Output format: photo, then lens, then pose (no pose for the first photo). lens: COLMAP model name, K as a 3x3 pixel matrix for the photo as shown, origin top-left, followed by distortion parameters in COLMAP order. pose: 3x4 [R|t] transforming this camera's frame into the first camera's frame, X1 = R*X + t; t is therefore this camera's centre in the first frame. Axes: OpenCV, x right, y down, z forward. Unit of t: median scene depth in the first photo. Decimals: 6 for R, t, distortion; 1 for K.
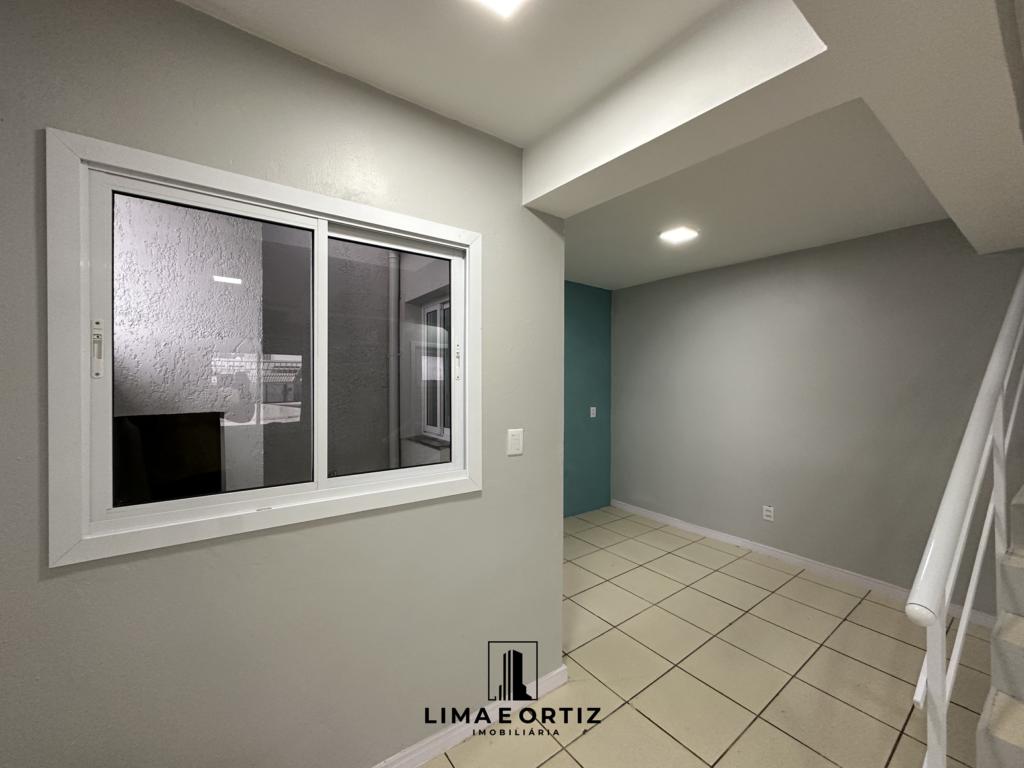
lens RADIAL K [[408.2, 0, 512.9], [0, 408.2, 382.6], [0, 0, 1]] dist [-0.002163, 0.000556]
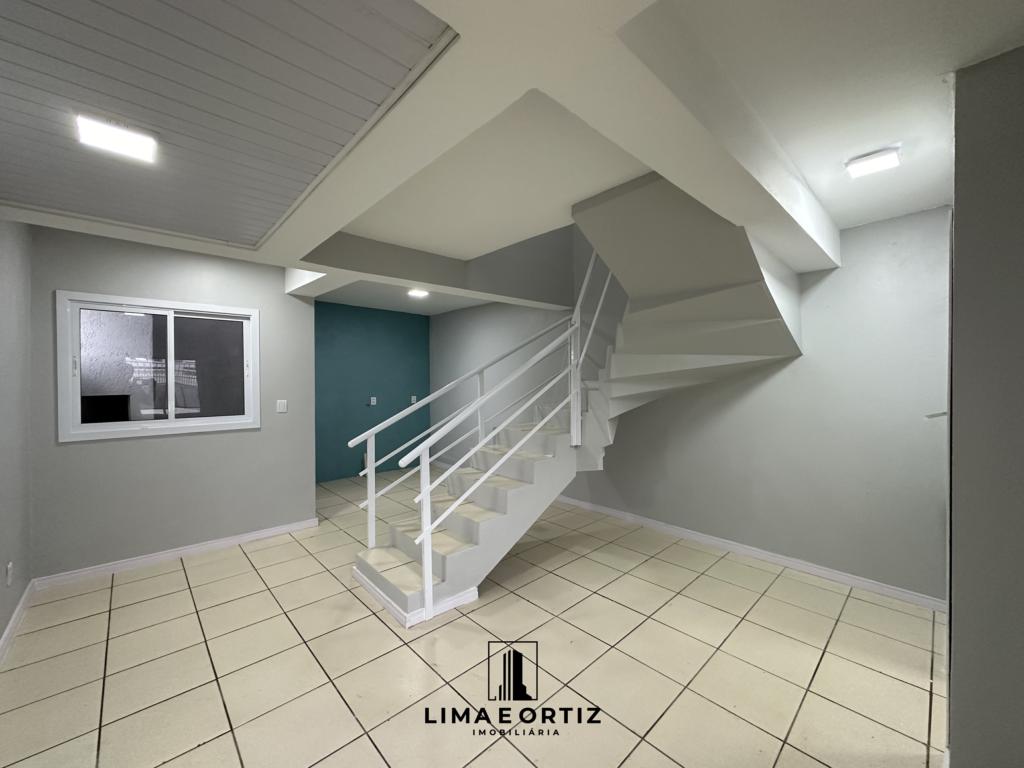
lens RADIAL K [[408.1, 0, 512.0], [0, 408.1, 384.0], [0, 0, 1]] dist [0.001400, 0.000118]
pose [[0.993023, -0.009000, 0.117577, 1.065873], [0.008589, 0.999955, 0.004007, 0.036492], [-0.117607, -0.002969, 0.993056, -1.402883]]
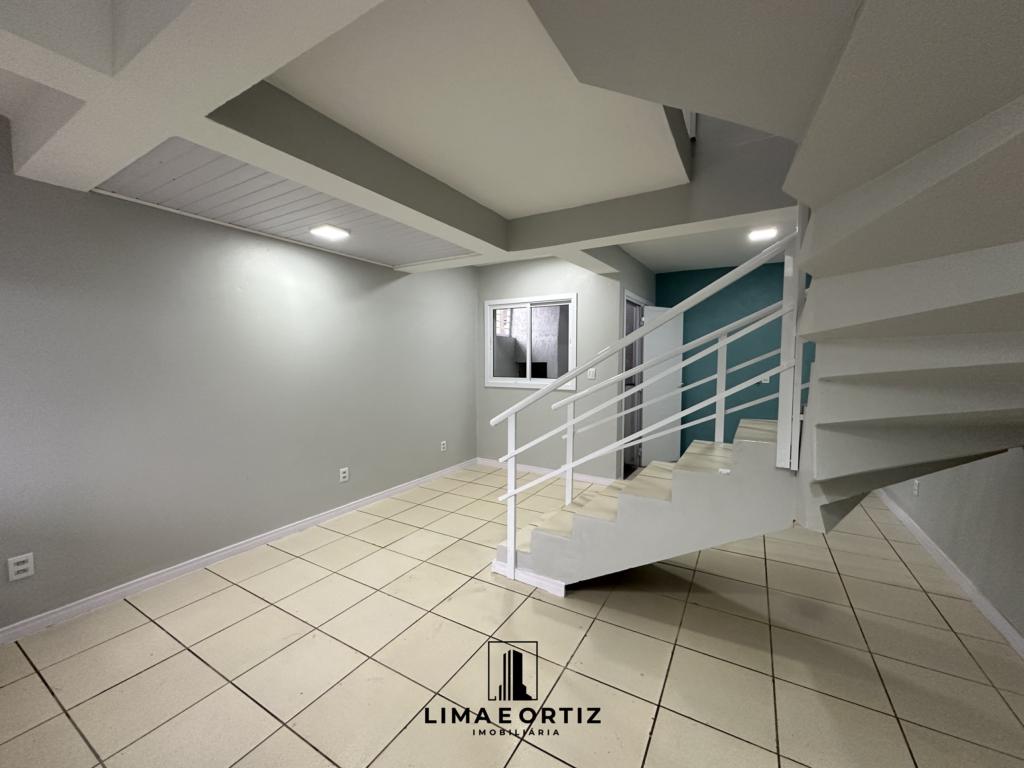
lens RADIAL K [[408.2, 0, 512.9], [0, 408.2, 382.6], [0, 0, 1]] dist [-0.002163, 0.000556]
pose [[0.389655, 0.051325, -0.919530, 2.356440], [-0.005490, 0.998558, 0.053410, 0.082707], [0.920945, -0.015763, 0.389374, -0.432934]]
